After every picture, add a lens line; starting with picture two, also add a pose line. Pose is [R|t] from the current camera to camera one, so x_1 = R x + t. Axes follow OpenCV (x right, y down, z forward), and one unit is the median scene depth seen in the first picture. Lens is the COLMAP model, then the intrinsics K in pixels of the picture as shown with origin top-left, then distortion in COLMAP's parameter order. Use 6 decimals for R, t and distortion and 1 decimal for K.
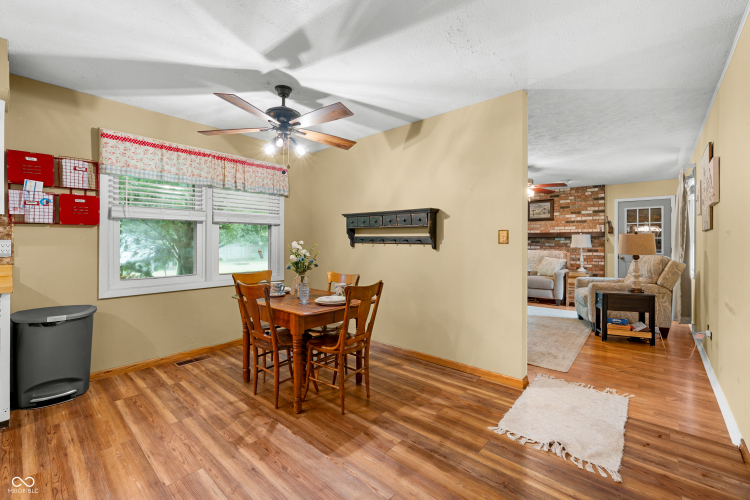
lens RADIAL K [[318.9, 0, 377.5], [0, 318.9, 242.5], [0, 0, 1]] dist [-0.001168, 0.000199]
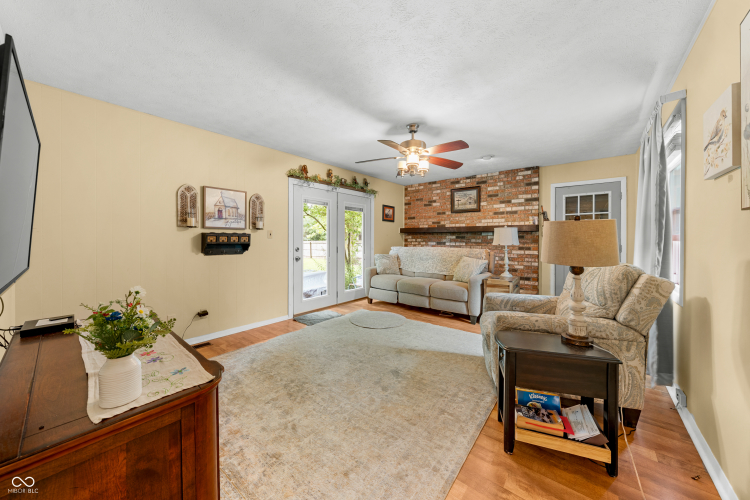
lens RADIAL K [[262.2, 0, 377.8], [0, 262.2, 240.4], [0, 0, 1]] dist [-0.002973, -0.000413]
pose [[0.999471, -0.001237, 0.032485, 0.290903], [0.000915, 0.999950, 0.009916, -0.001257], [-0.032496, -0.009881, 0.999423, 0.359572]]
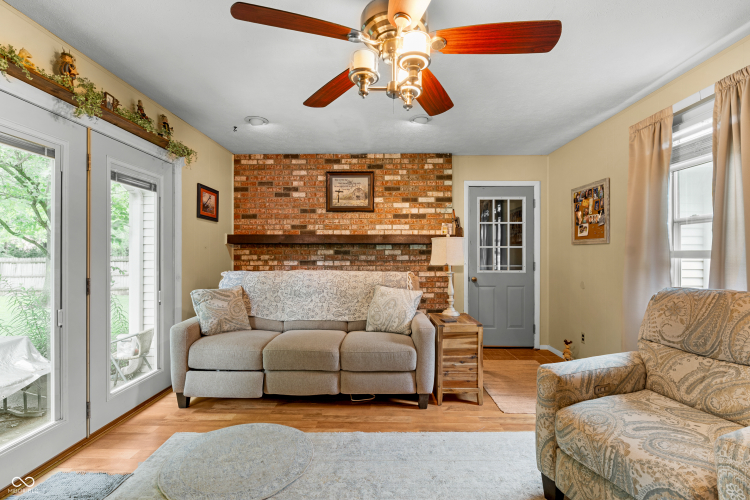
lens RADIAL K [[340.7, 0, 369.5], [0, 340.7, 253.9], [0, 0, 1]] dist [-0.000113, -0.000316]
pose [[0.771127, -0.001769, 0.636678, 0.207476], [0.000104, 0.999996, 0.002652, -0.001697], [-0.636681, -0.001979, 0.771125, 0.630806]]
